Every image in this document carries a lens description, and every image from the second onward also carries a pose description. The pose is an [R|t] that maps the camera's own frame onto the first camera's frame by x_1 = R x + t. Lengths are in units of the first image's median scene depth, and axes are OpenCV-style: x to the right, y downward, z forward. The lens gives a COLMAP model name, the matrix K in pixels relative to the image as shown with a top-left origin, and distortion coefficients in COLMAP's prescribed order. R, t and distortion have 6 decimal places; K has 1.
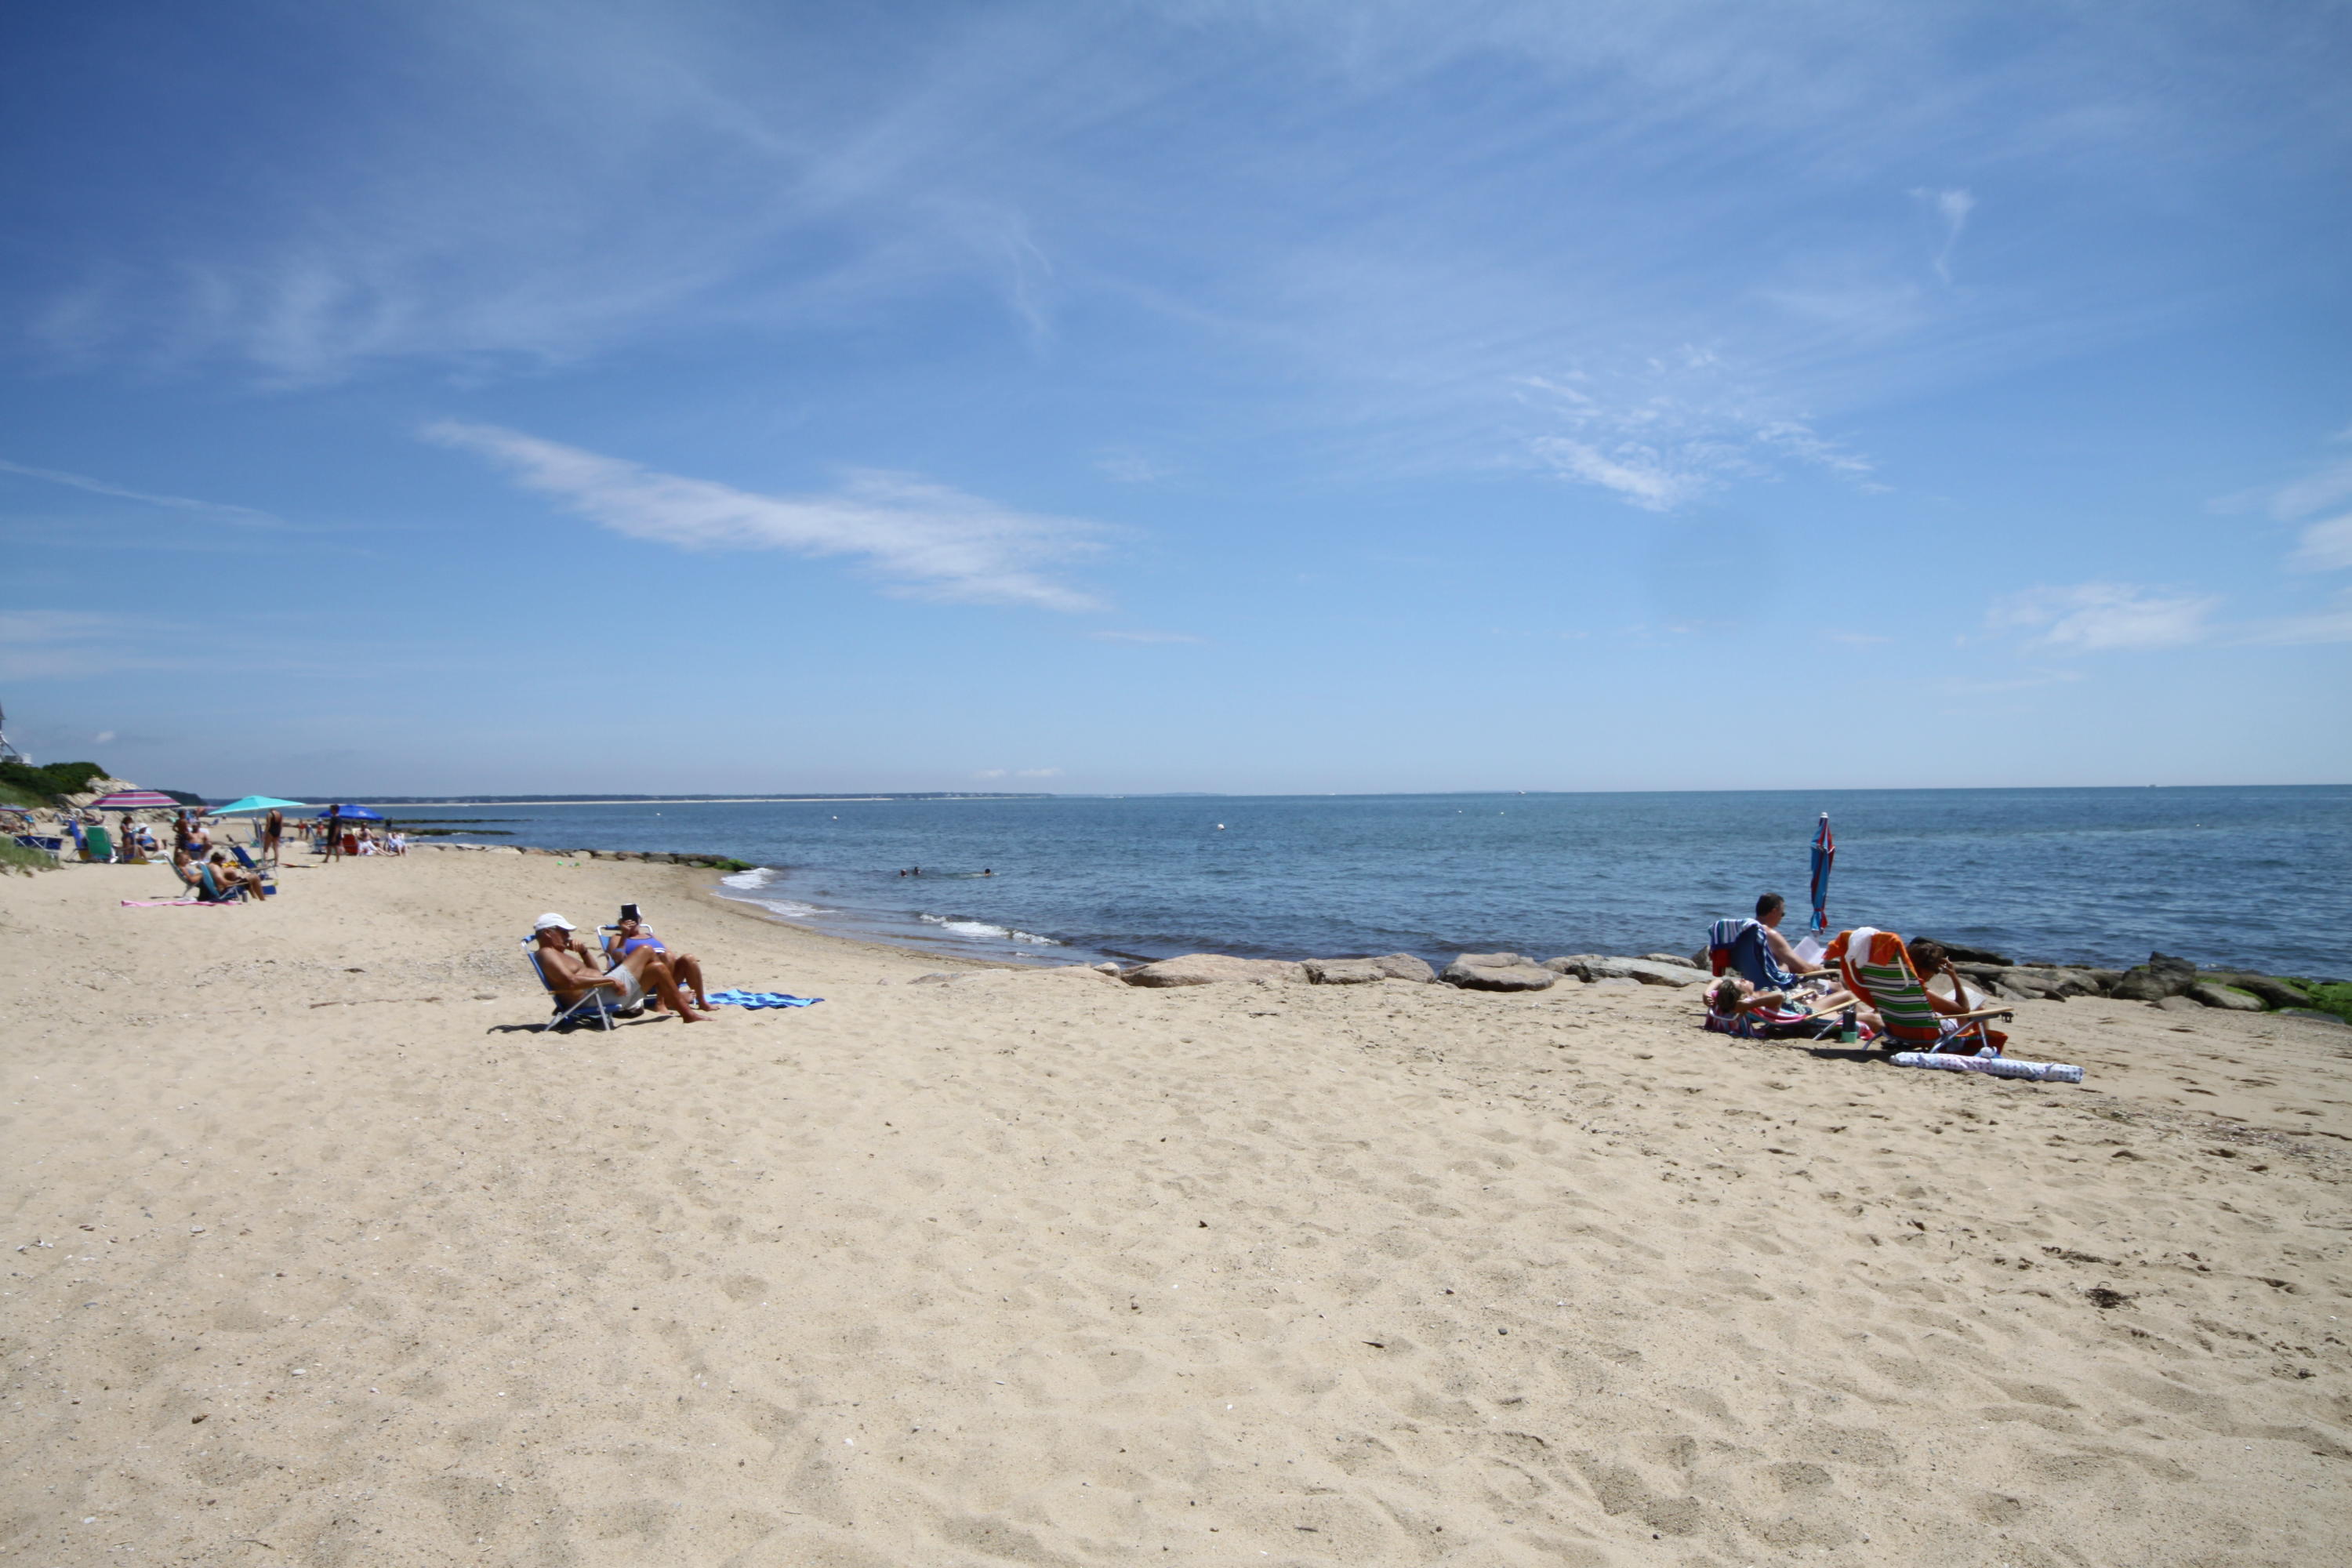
lens RADIAL K [[1541.1, 0, 1191.5], [0, 1541.1, 794.9], [0, 0, 1]] dist [0.007448, 0.008185]
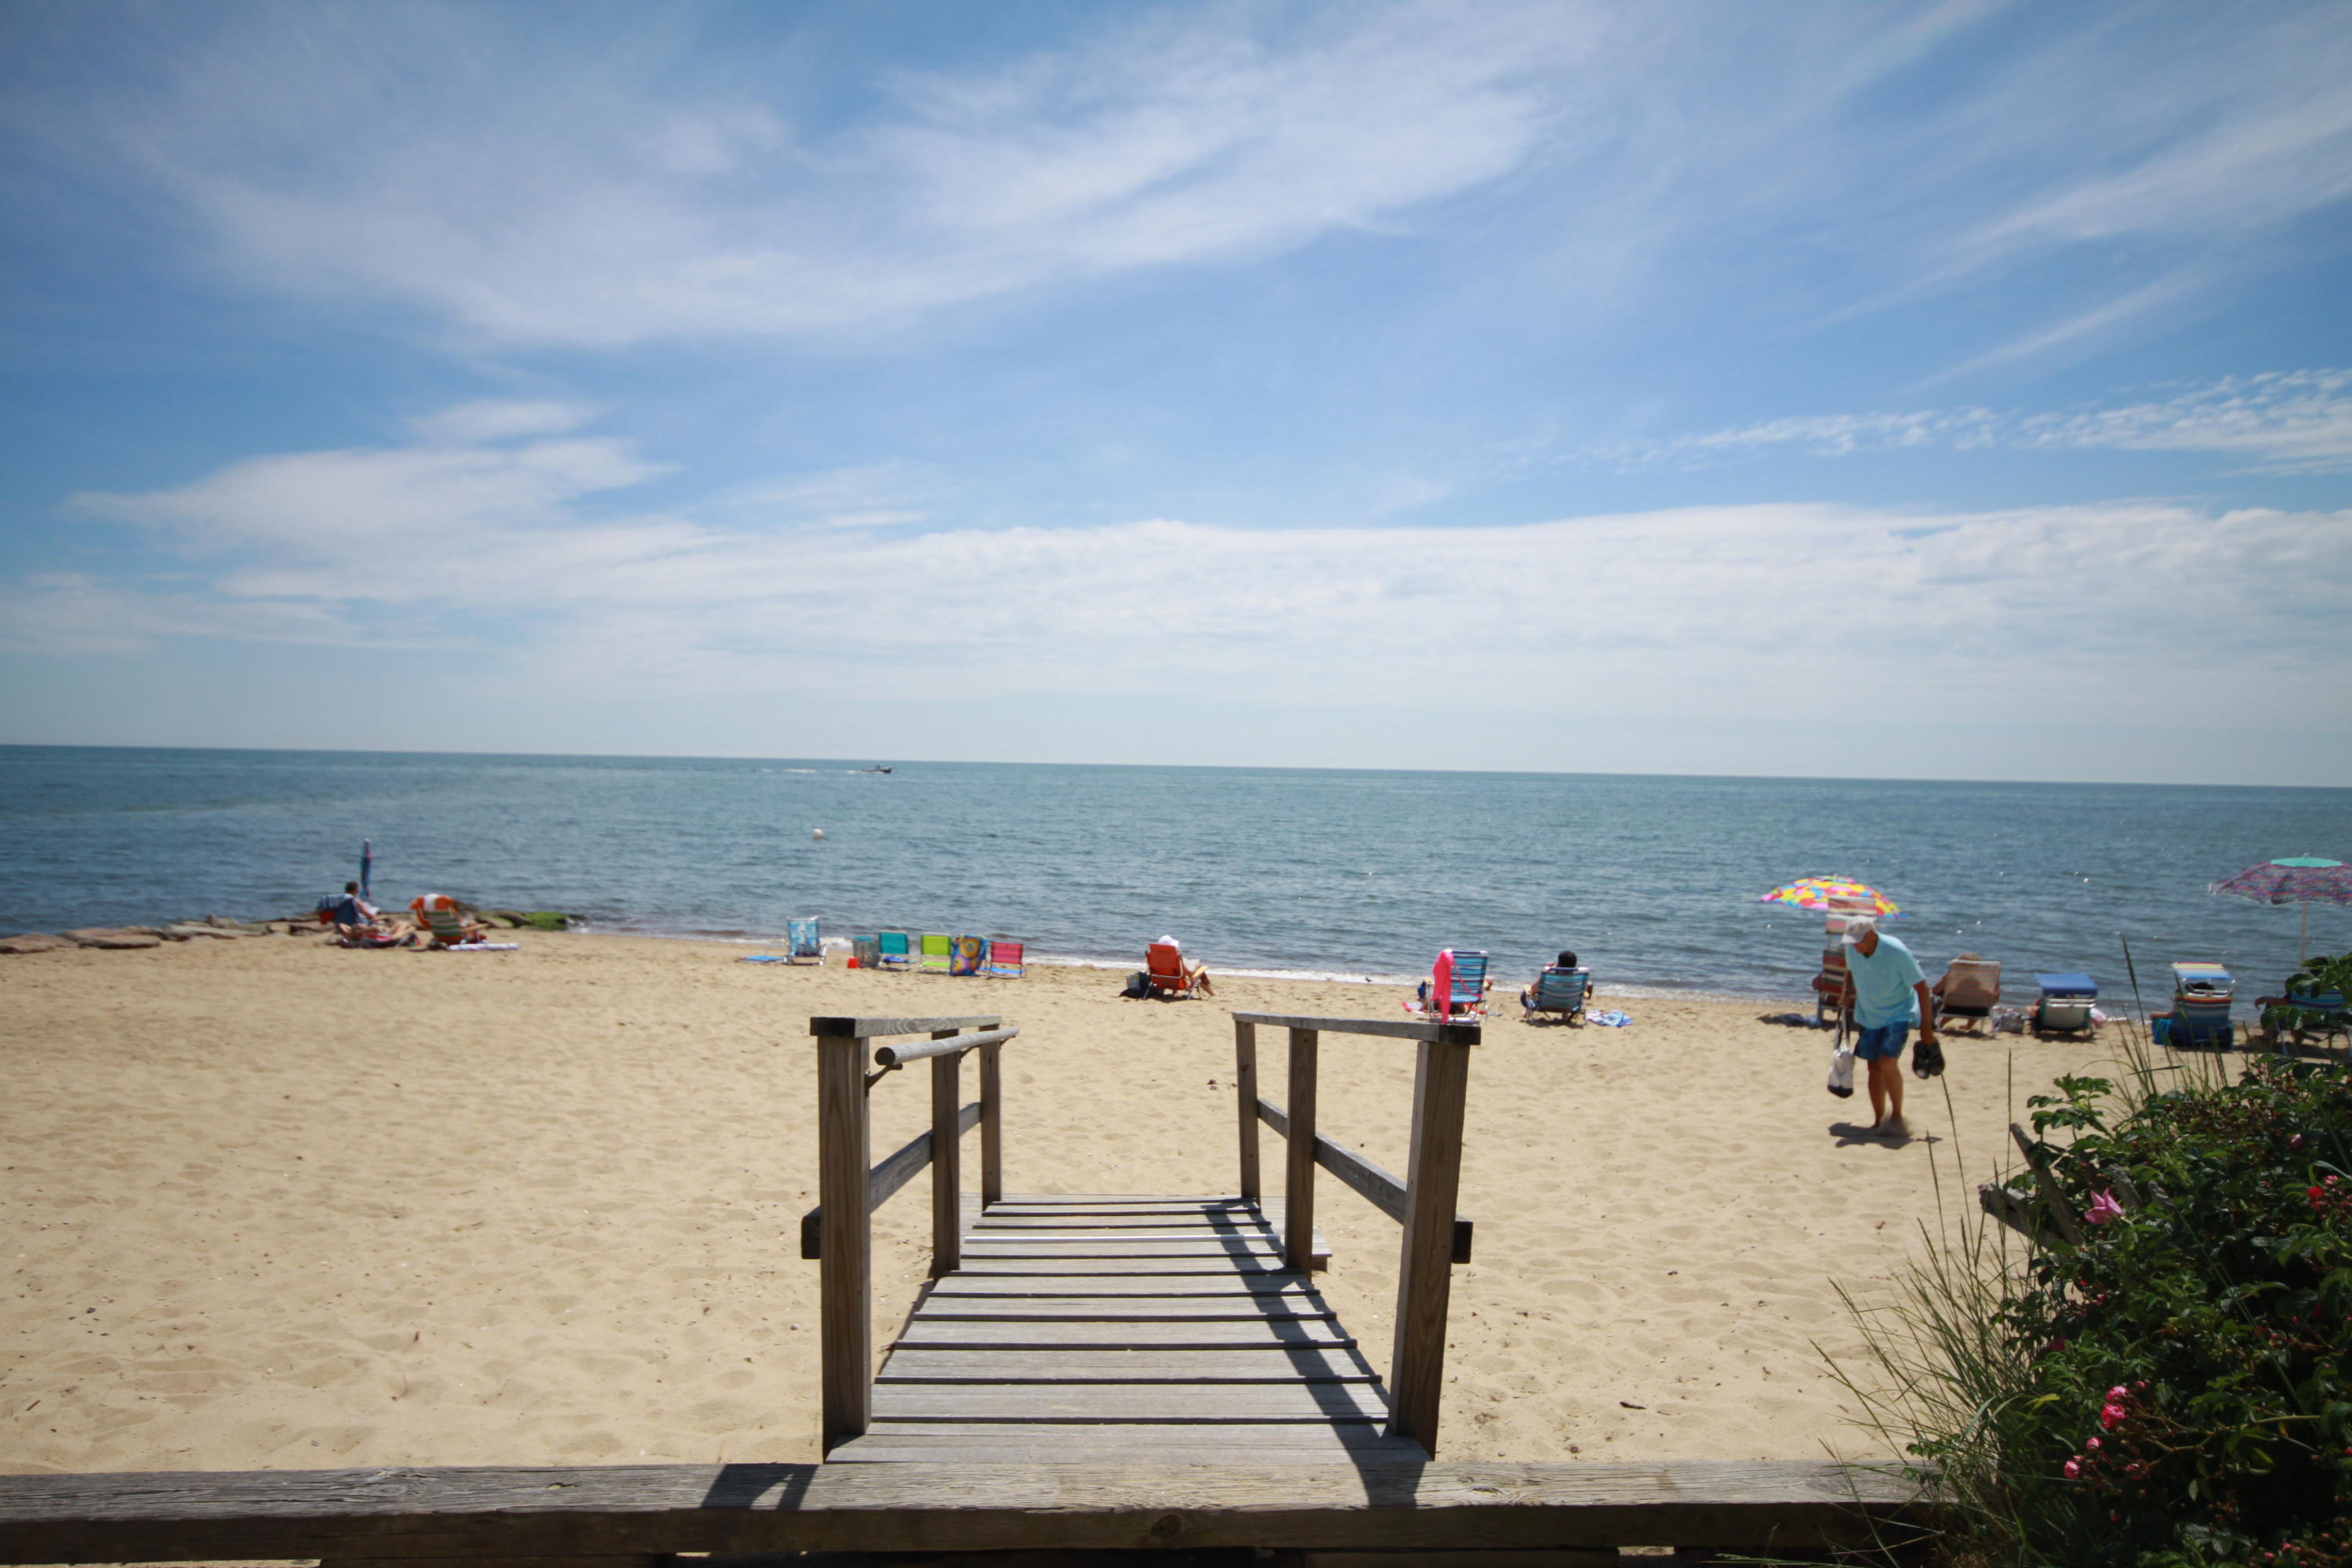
lens RADIAL K [[1541.1, 0, 1177.5], [0, 1541.1, 784.3], [0, 0, 1]] dist [0.007448, 0.008185]
pose [[0.485601, 0.003868, 0.874172, -0.798374], [-0.024664, 0.999653, 0.009277, -0.098399], [-0.873832, -0.026065, 0.485528, -0.838468]]
